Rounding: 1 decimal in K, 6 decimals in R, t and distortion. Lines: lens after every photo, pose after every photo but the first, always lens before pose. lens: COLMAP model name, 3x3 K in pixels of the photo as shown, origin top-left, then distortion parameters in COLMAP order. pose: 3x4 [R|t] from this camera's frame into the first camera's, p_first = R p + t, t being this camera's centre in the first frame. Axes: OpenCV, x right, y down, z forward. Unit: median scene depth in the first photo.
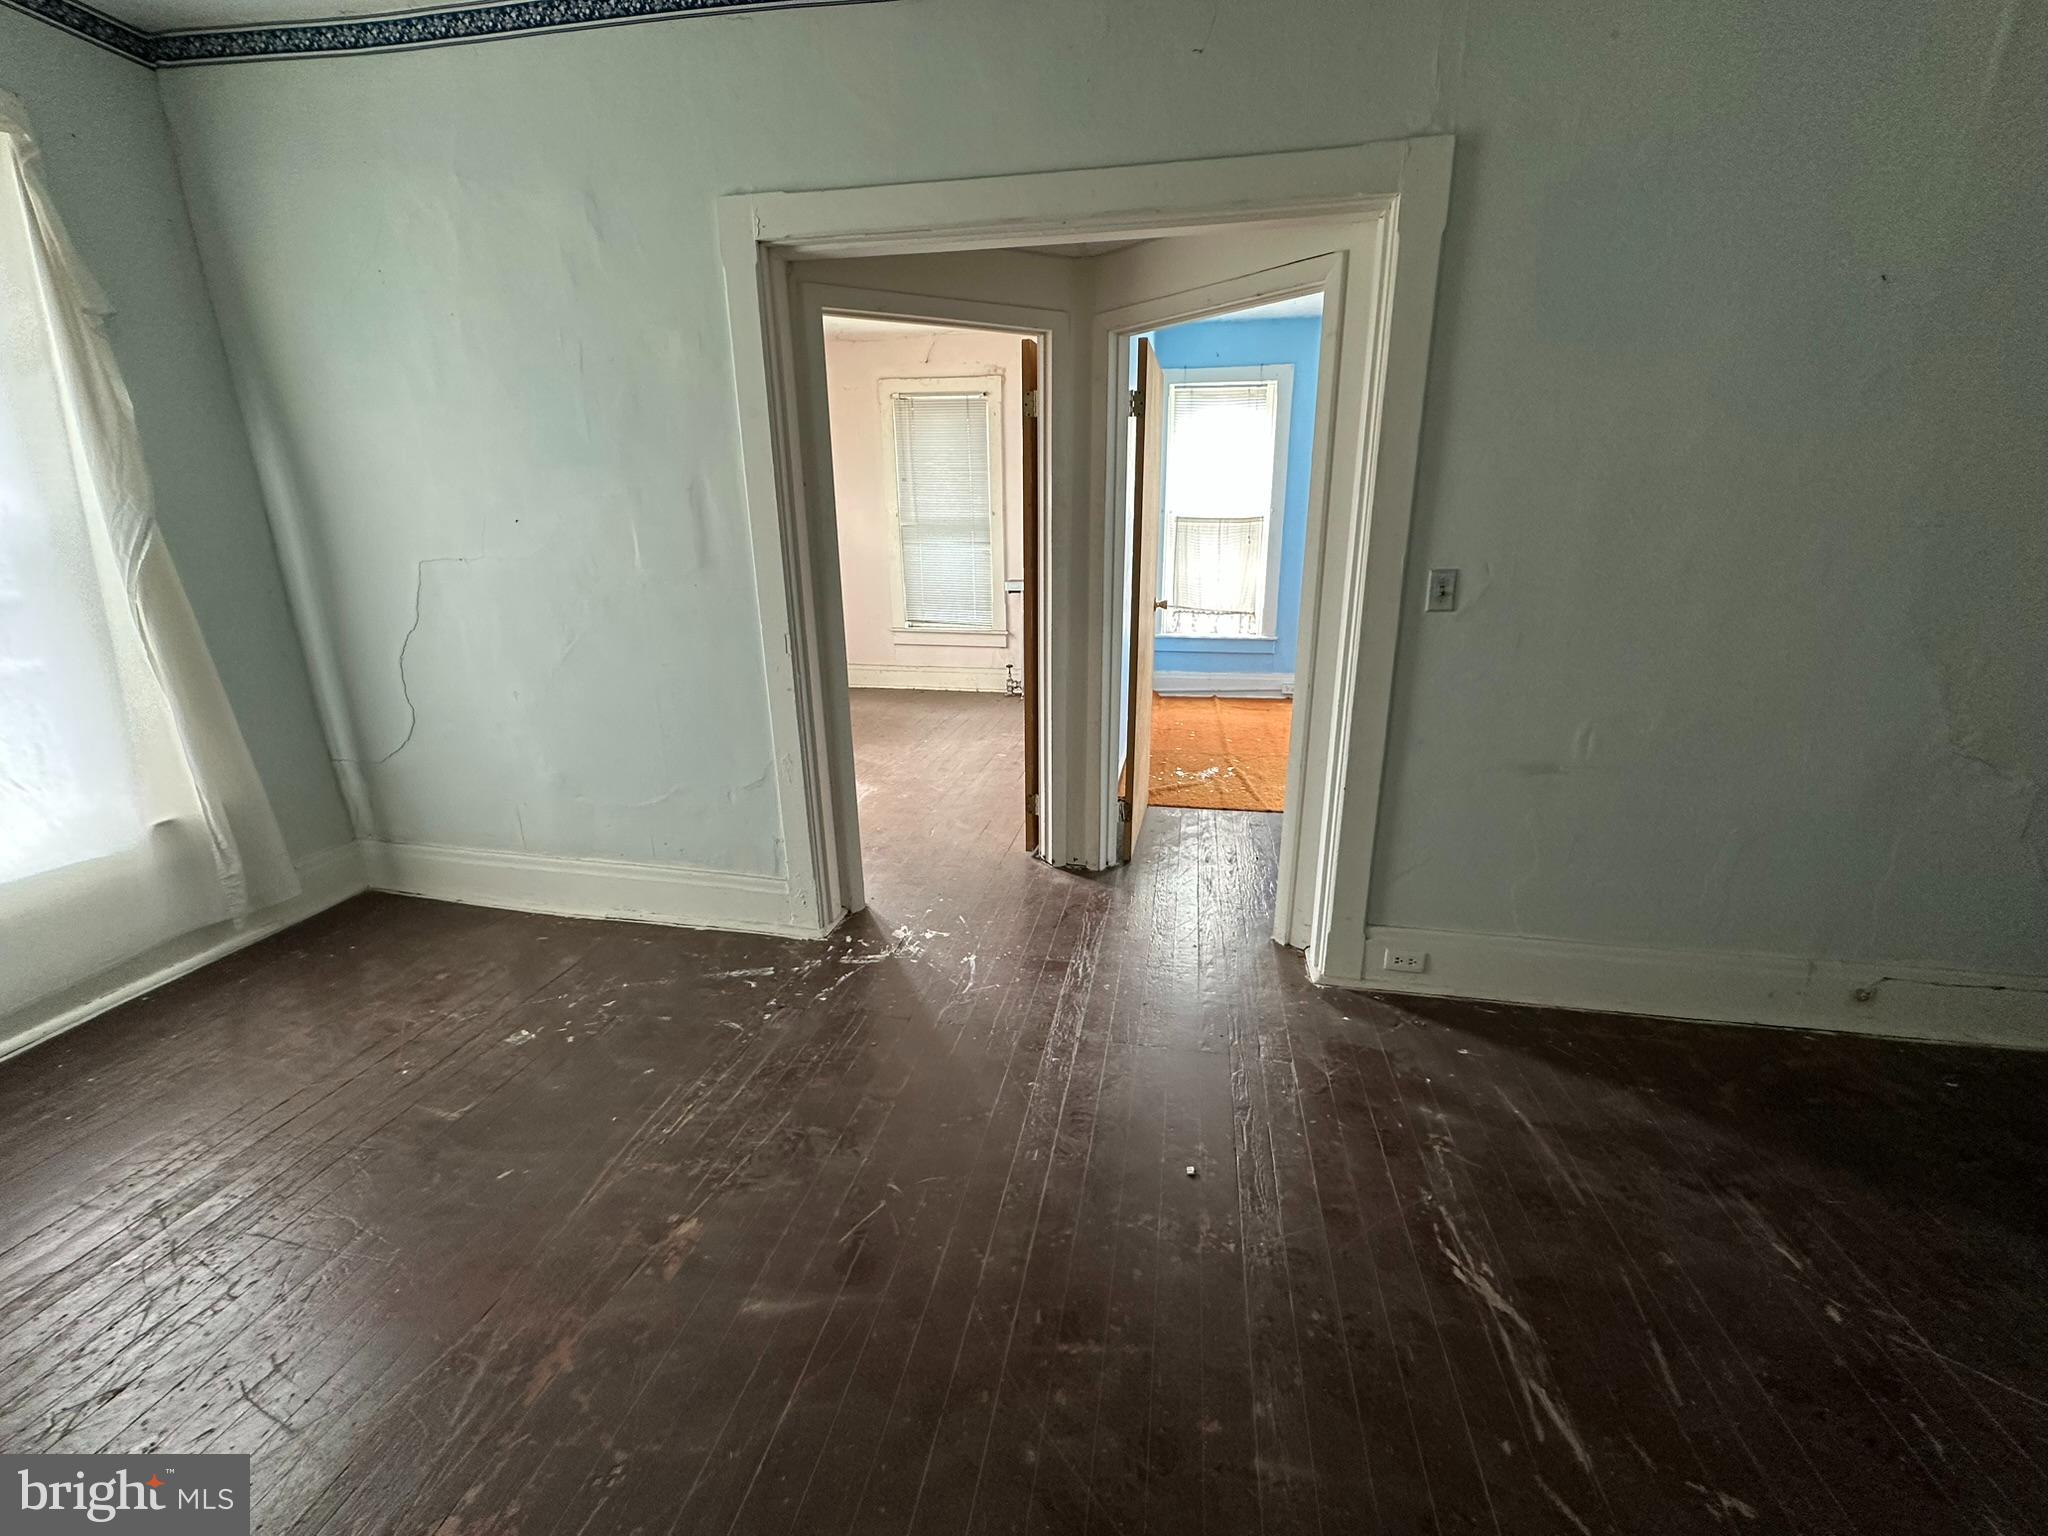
lens RADIAL K [[824.0, 0, 1033.4], [0, 824.0, 764.8], [0, 0, 1]] dist [-0.003086, 0.000230]
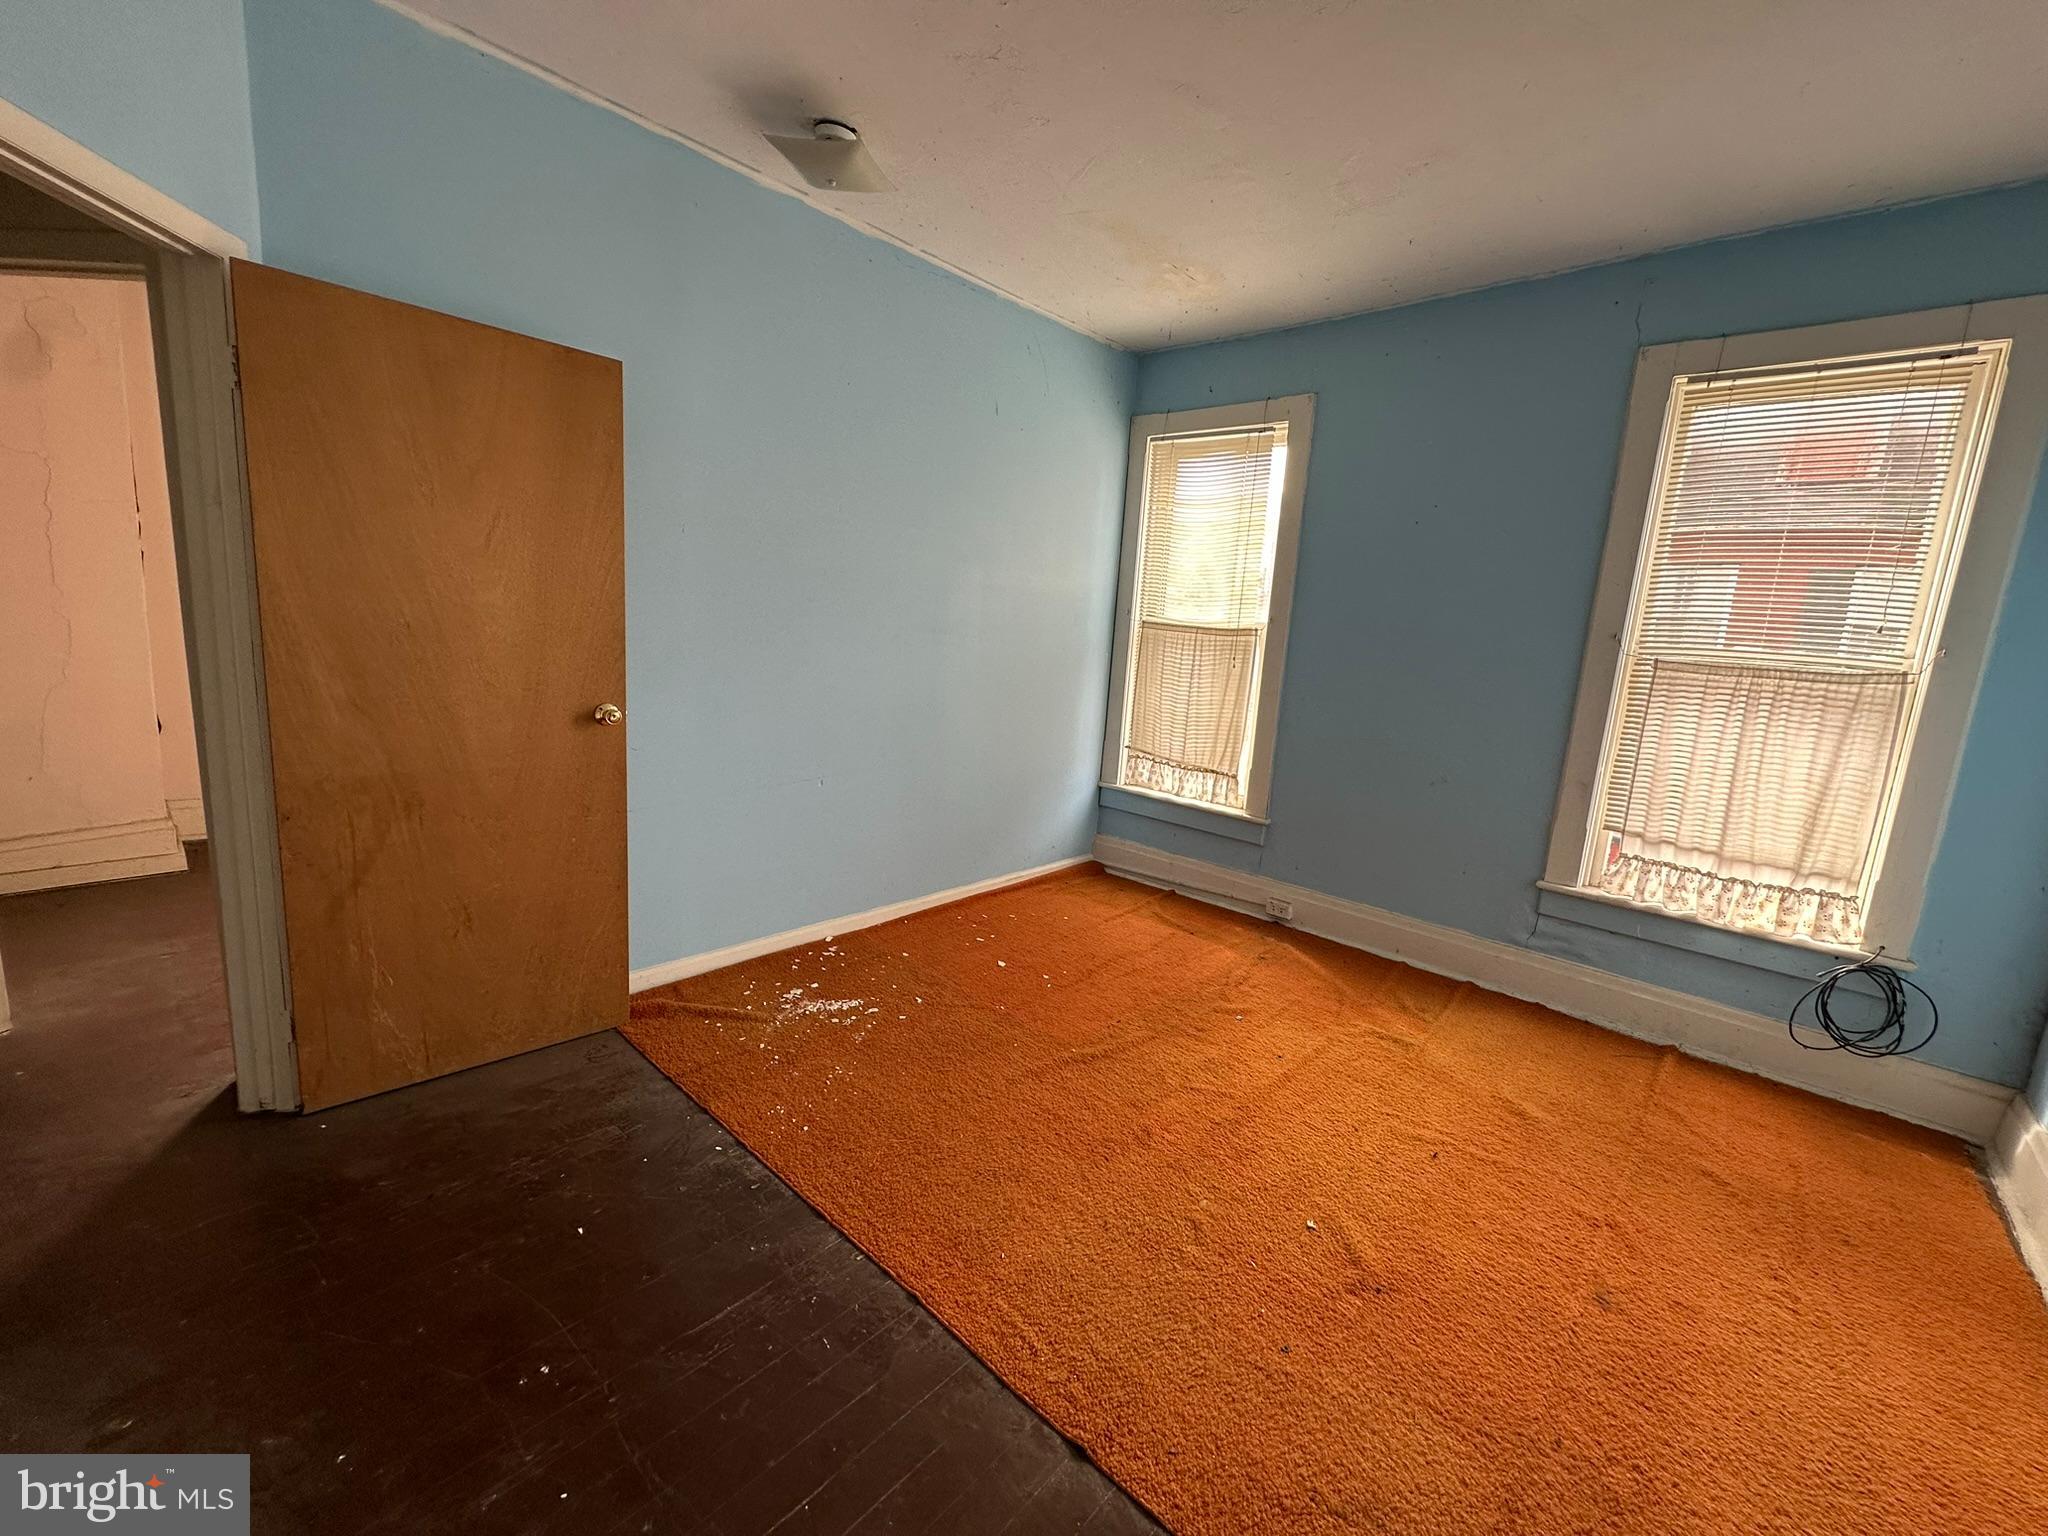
lens RADIAL K [[824.0, 0, 1023.1], [0, 824.0, 763.3], [0, 0, 1]] dist [-0.003086, 0.000230]
pose [[0.844384, 0.158673, -0.511702, 0.455545], [-0.223042, 0.972539, -0.066478, -0.116156], [0.487102, 0.170264, 0.856587, 0.377916]]
